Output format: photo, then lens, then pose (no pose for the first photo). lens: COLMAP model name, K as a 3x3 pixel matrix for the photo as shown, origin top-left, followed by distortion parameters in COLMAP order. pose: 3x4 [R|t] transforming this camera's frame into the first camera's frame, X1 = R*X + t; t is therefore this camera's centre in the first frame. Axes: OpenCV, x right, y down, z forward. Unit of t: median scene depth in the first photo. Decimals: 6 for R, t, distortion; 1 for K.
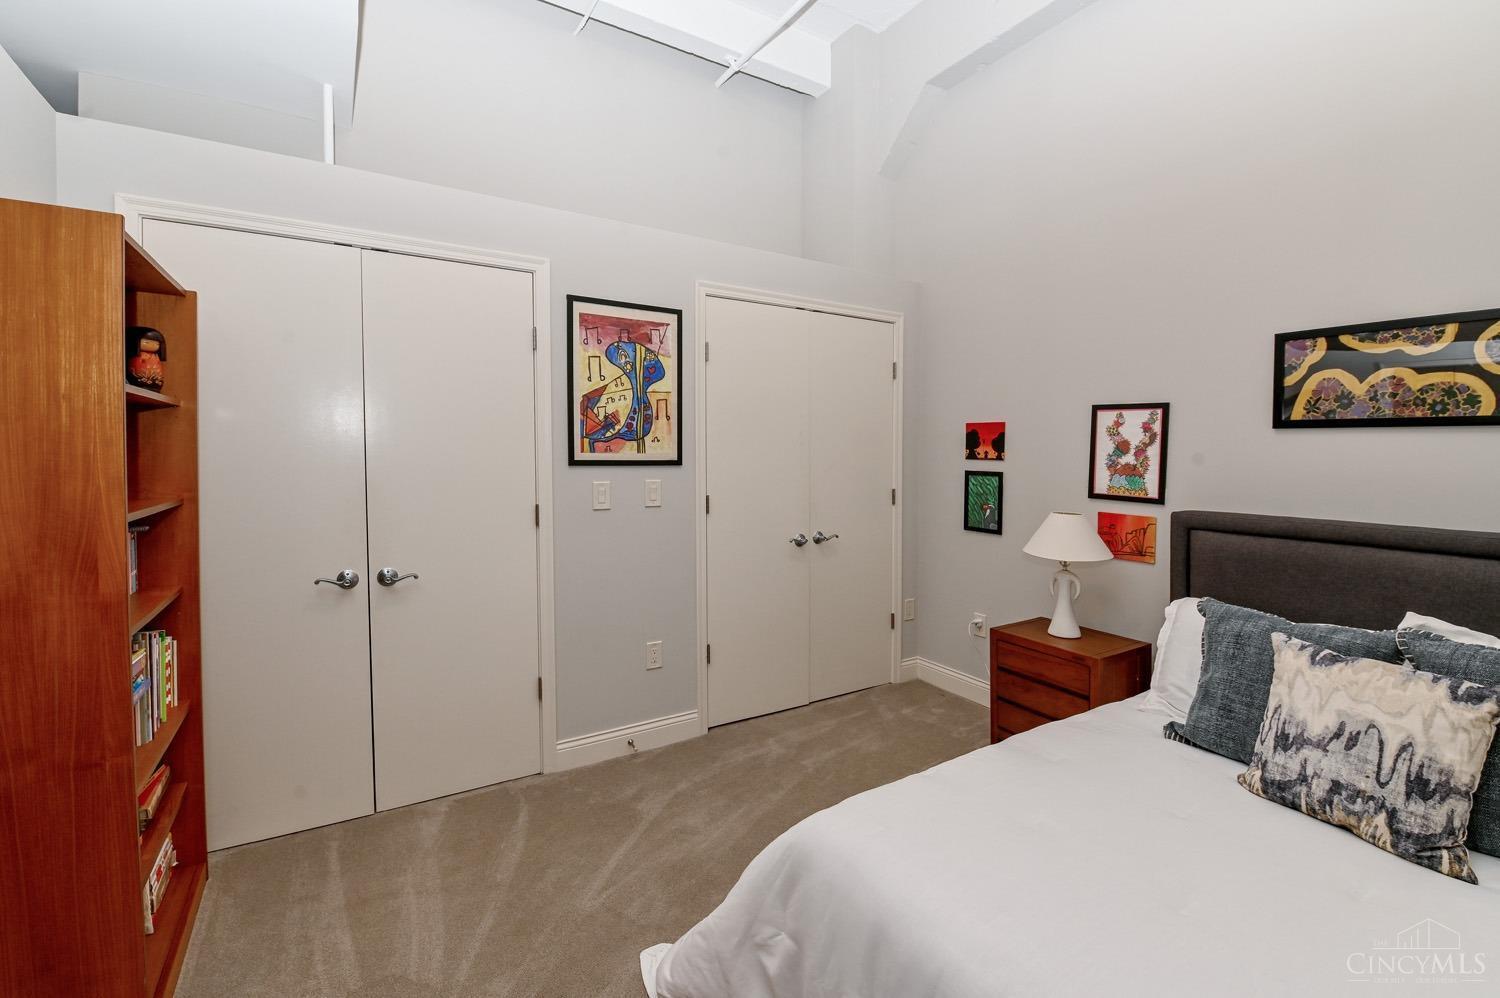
lens RADIAL K [[665.4, 0, 750.6], [0, 665.4, 489.0], [0, 0, 1]] dist [-0.012261, -0.004285]
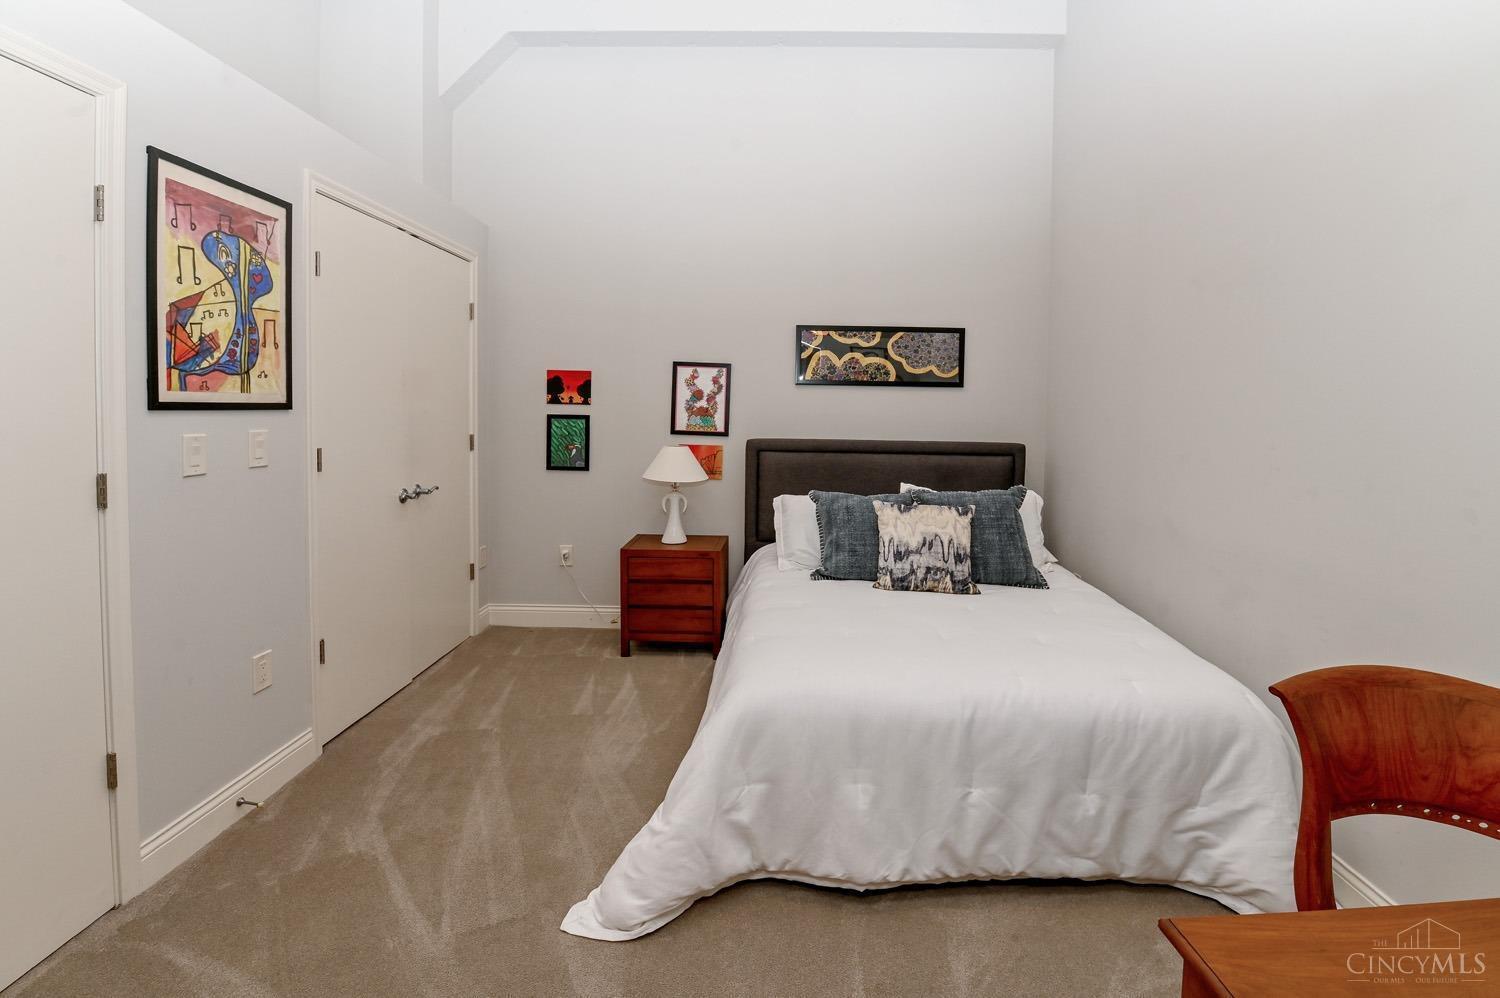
lens RADIAL K [[665.4, 0, 785.3], [0, 665.4, 438.2], [0, 0, 1]] dist [-0.012261, -0.004285]
pose [[0.533125, -0.039226, 0.845126, -0.484327], [0.036200, 0.999067, 0.023536, -0.000771], [-0.845261, 0.018046, 0.534048, 0.140863]]
